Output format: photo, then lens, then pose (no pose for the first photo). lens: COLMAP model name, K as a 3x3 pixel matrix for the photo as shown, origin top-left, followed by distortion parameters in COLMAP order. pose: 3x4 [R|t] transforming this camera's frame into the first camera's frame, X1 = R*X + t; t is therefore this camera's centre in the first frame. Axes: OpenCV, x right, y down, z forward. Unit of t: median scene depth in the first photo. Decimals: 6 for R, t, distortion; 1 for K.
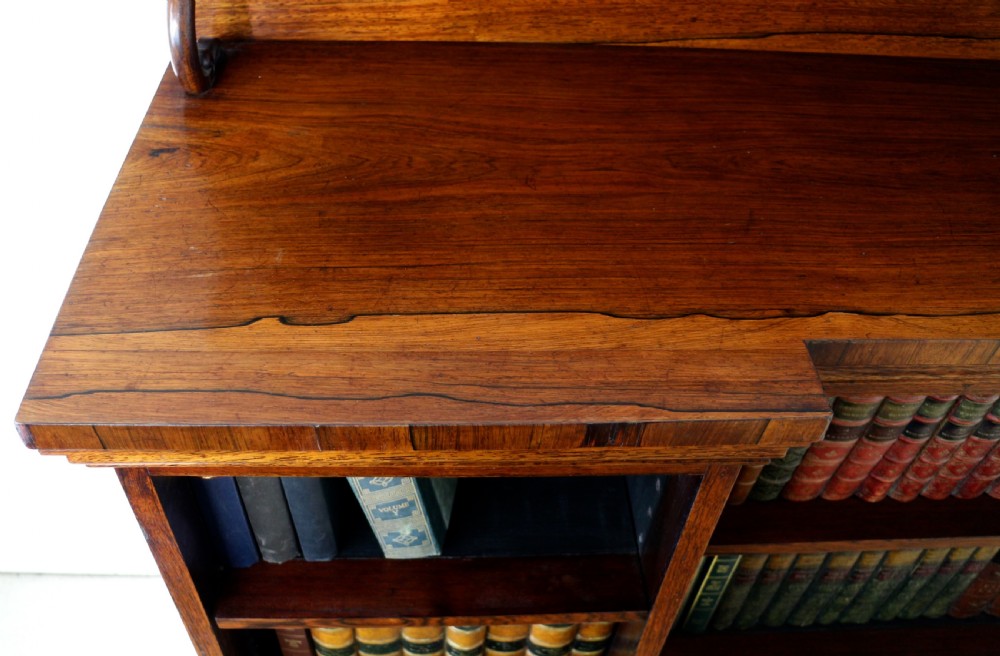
lens RADIAL K [[889.9, 0, 454.8], [0, 889.9, 324.2], [0, 0, 1]] dist [-0.172736, 0.111465]
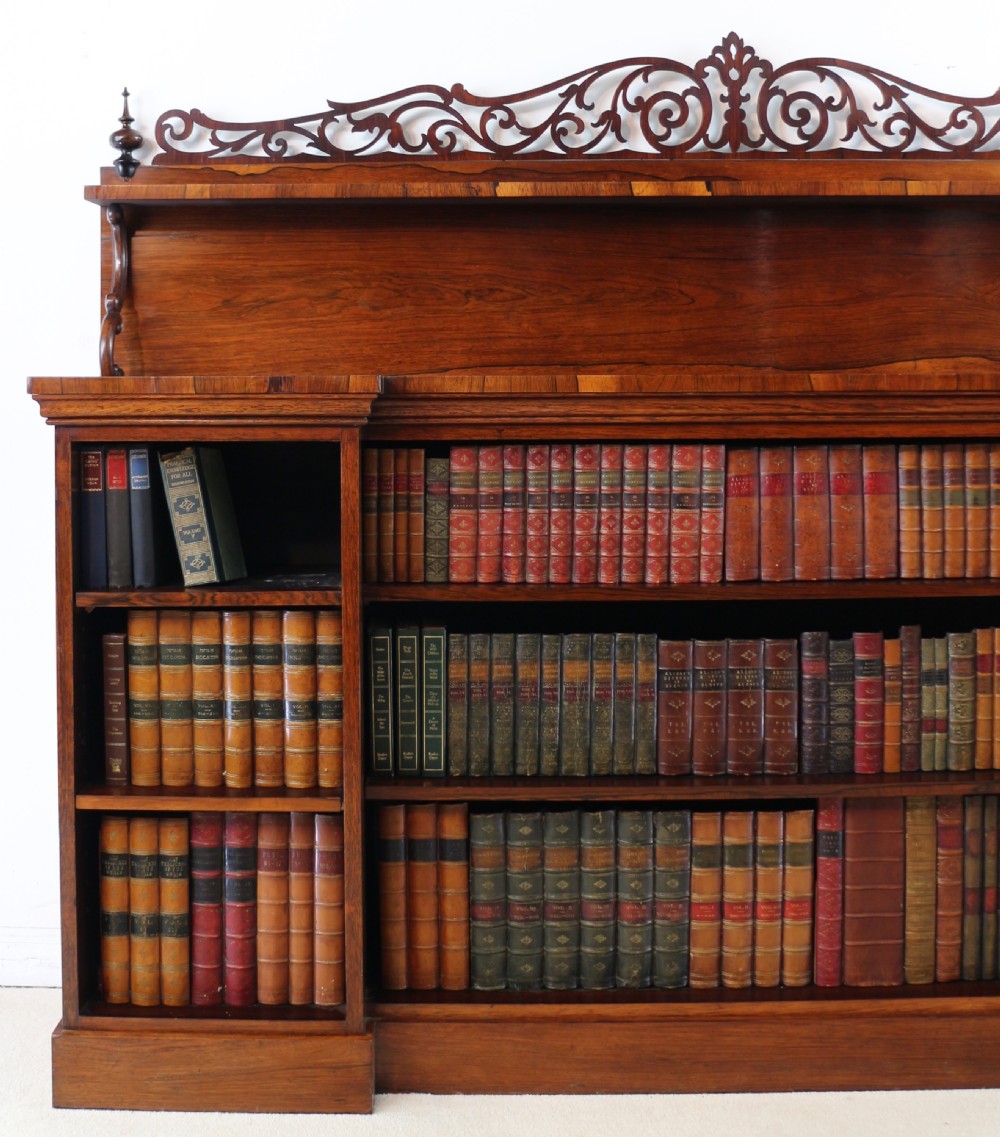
lens RADIAL K [[1601.4, 0, 405.6], [0, 1601.4, 358.2], [0, 0, 1]] dist [-0.146184, 0.000000]
pose [[0.998712, -0.027084, -0.042894, 0.425179], [-0.012046, 0.694752, -0.719149, 1.913520], [0.049278, 0.718739, 0.693531, -1.194324]]
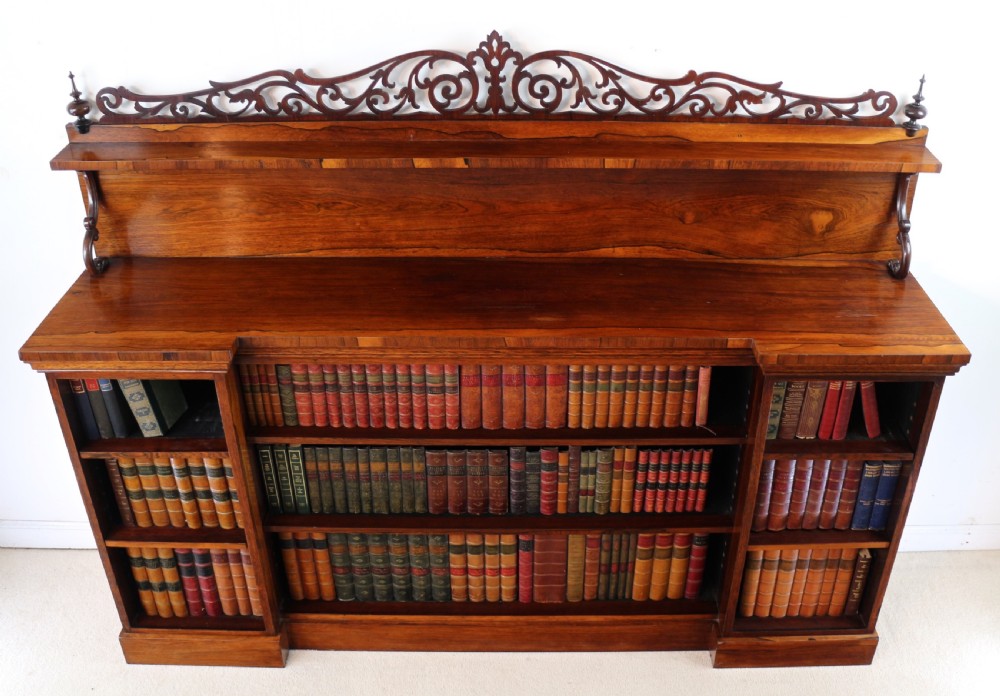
lens RADIAL K [[977.2, 0, 524.2], [0, 977.2, 347.3], [0, 0, 1]] dist [-0.140136, 0.000000]
pose [[0.999747, -0.005786, -0.021722, 1.091618], [0.000605, 0.972884, -0.231292, 0.635831], [0.022471, 0.231221, 0.972642, -1.798934]]
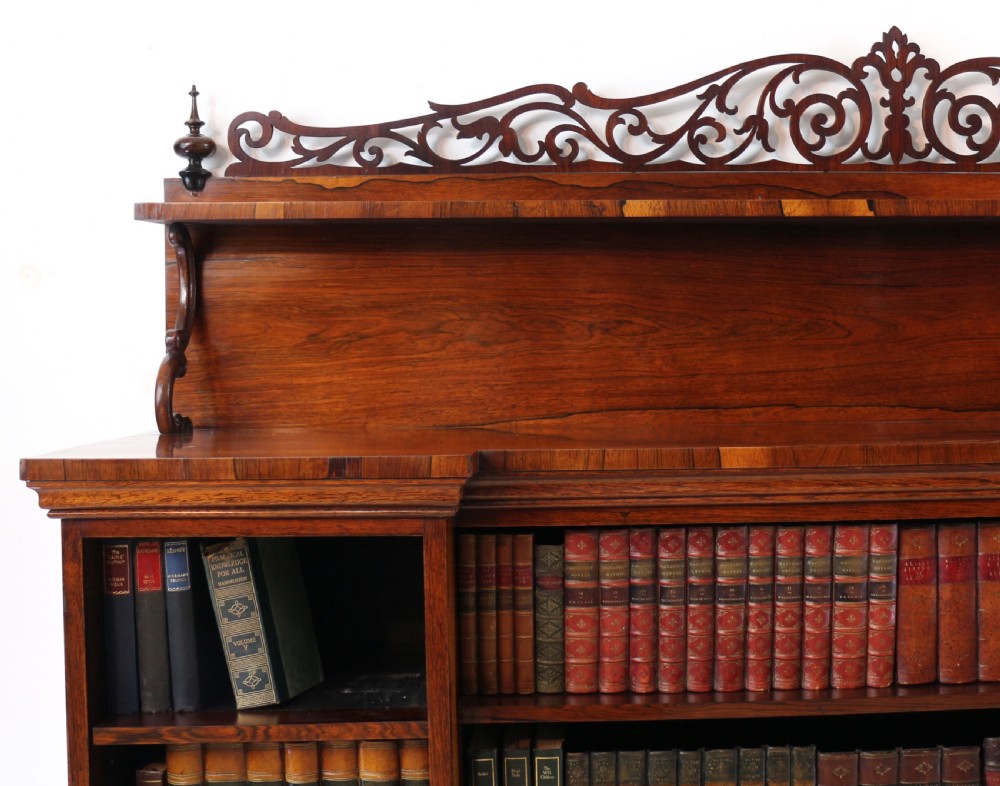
lens RADIAL K [[1302.0, 0, 691.8], [0, 1302.0, 330.0], [0, 0, 1]] dist [-0.135663, 0.000000]
pose [[0.998383, -0.030931, 0.047702, 0.479363], [0.055586, 0.707163, -0.704862, 1.133100], [-0.011931, 0.706373, 0.707739, -0.660869]]
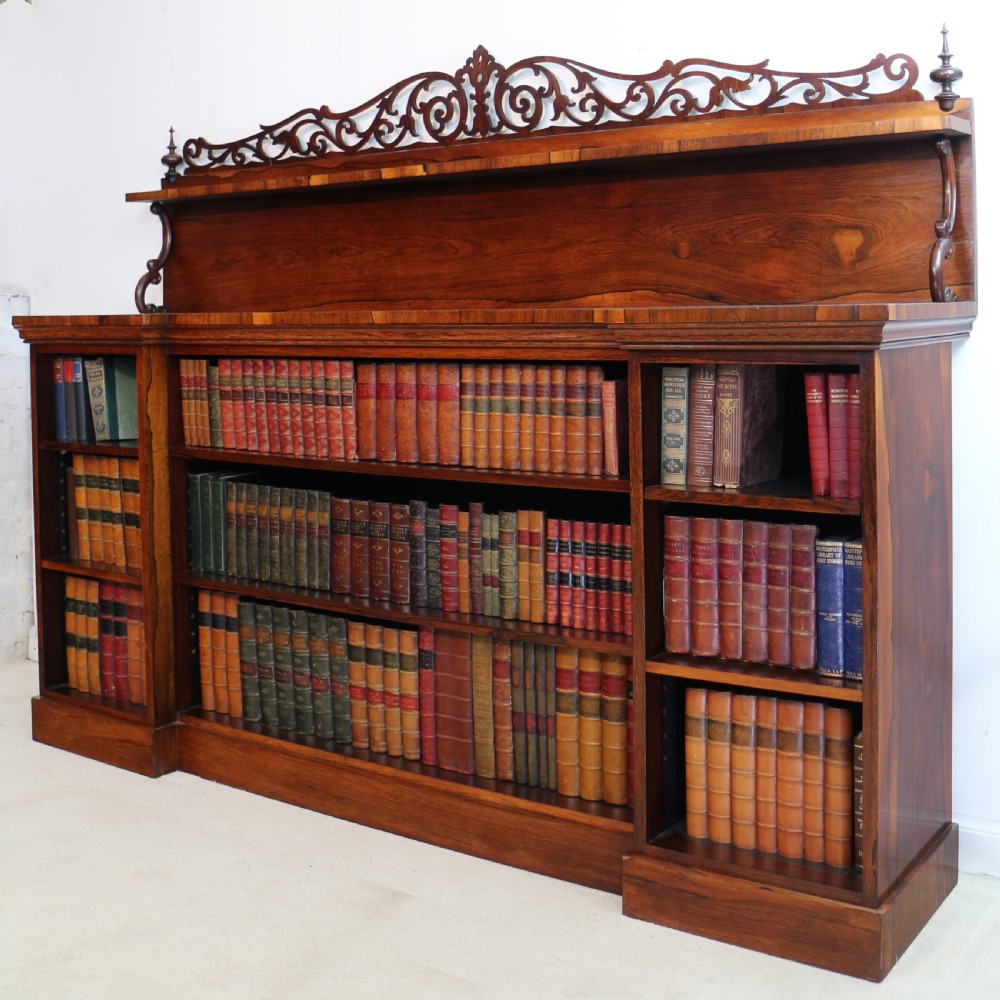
lens RADIAL K [[1334.9, 0, 503.5], [0, 1334.9, 311.1], [0, 0, 1]] dist [-0.136777, 0.000000]
pose [[0.807616, -0.032123, -0.588833, 3.030635], [-0.388807, 0.721740, -0.572643, 1.651415], [0.443380, 0.691418, 0.570400, -0.914275]]
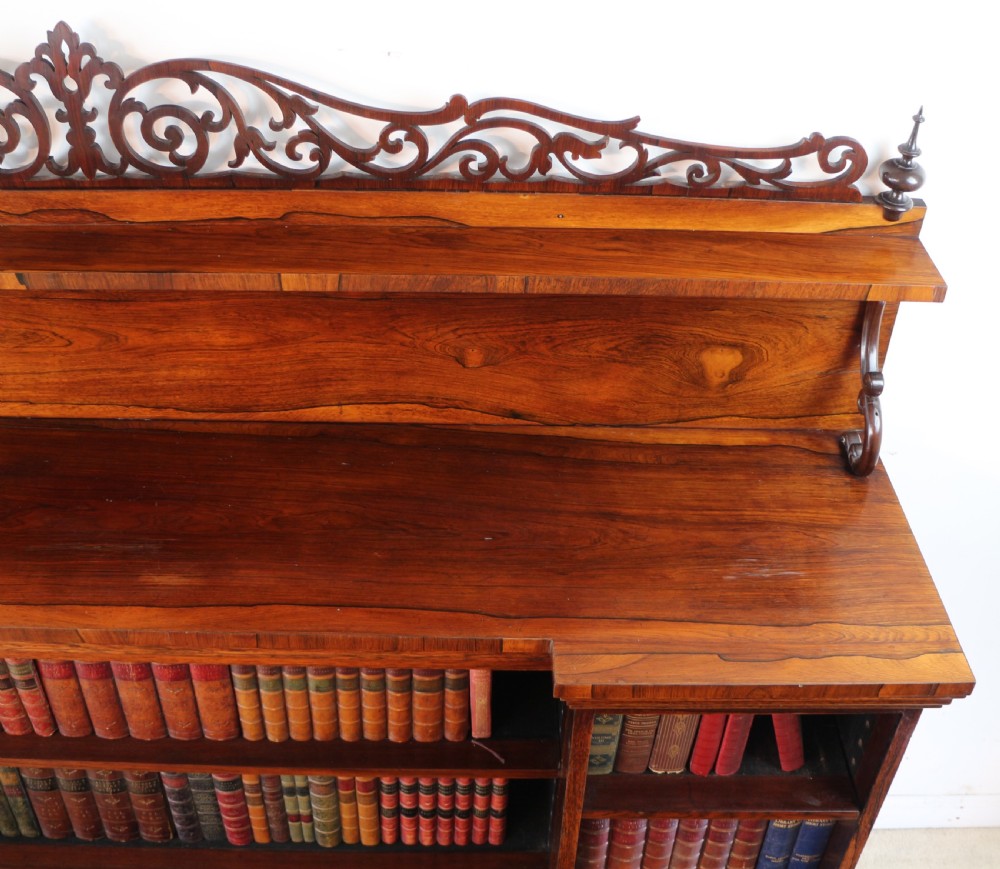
lens RADIAL K [[1135.2, 0, 476.9], [0, 1135.2, 414.6], [0, 0, 1]] dist [-0.136779, 0.000000]
pose [[0.999816, 0.008685, -0.017132, 1.565109], [-0.010856, 0.991324, -0.130989, -0.085025], [0.015846, 0.131151, 0.991236, -0.862744]]
